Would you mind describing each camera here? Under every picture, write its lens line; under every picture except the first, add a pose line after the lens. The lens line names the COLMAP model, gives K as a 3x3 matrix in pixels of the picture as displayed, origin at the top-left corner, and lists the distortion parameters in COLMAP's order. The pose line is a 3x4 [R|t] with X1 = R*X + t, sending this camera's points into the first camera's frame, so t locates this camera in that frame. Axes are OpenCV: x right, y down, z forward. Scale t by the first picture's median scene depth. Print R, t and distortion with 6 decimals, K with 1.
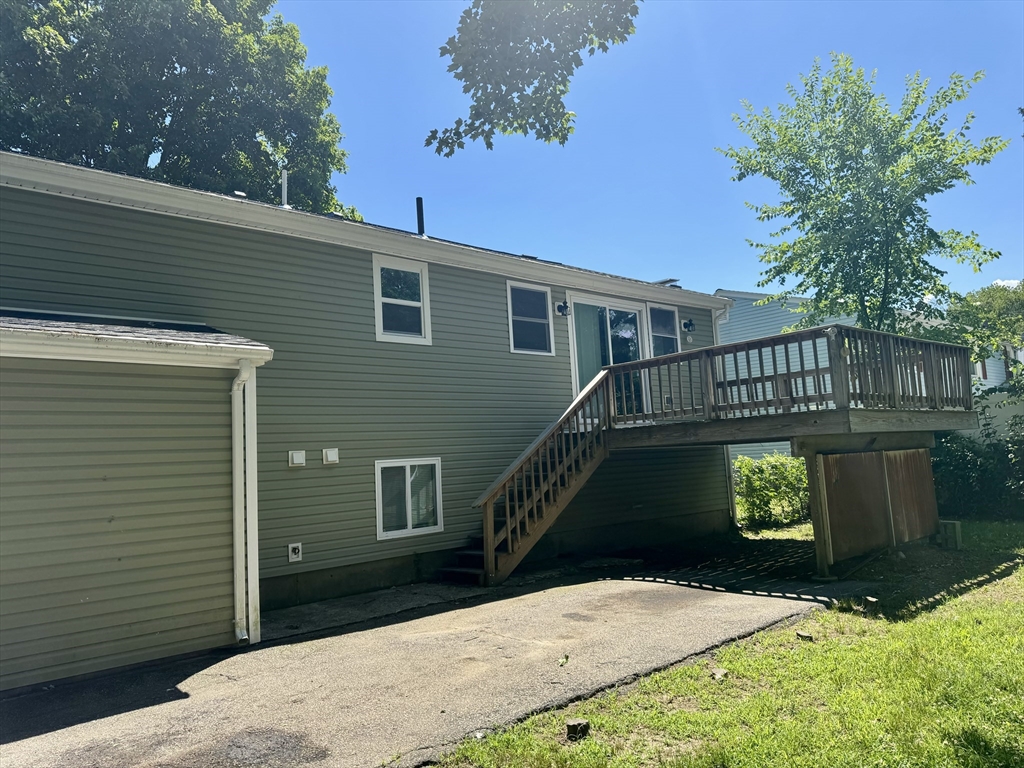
lens RADIAL K [[733.9, 0, 502.7], [0, 733.9, 387.4], [0, 0, 1]] dist [0.069845, -0.081685]
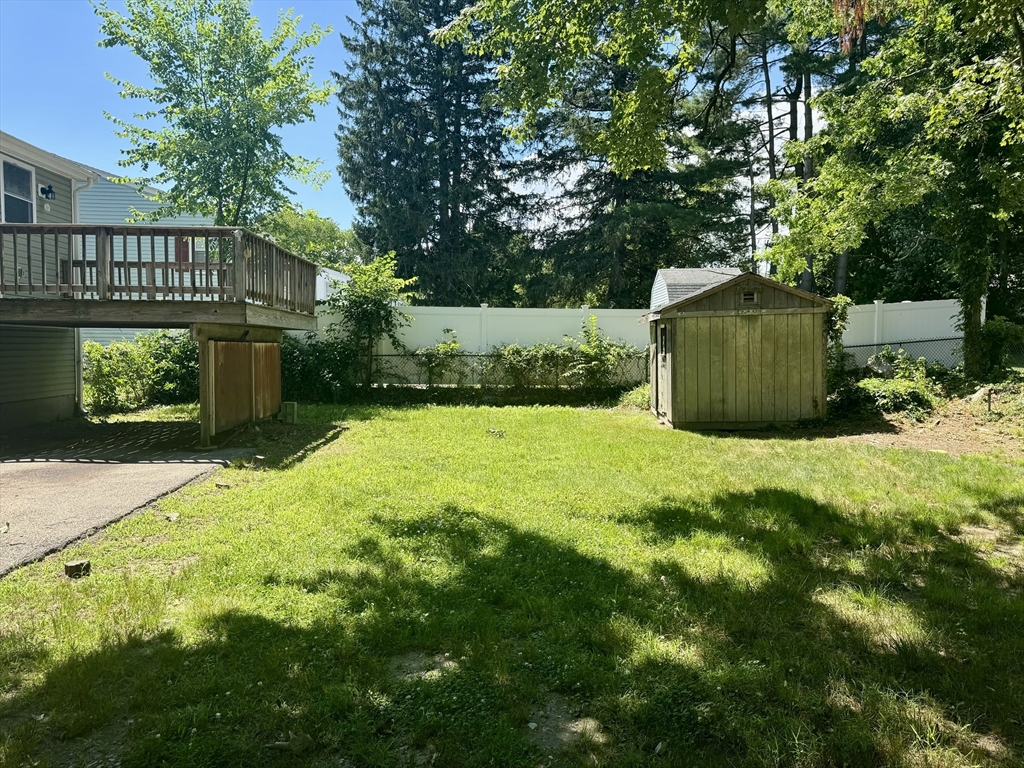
lens RADIAL K [[733.9, 0, 516.2], [0, 733.9, 389.0], [0, 0, 1]] dist [0.069845, -0.081685]
pose [[0.615626, 0.016079, 0.787875, -0.108330], [-0.126250, 0.988890, 0.078467, 0.009953], [-0.777860, -0.147775, 0.610816, -0.037322]]
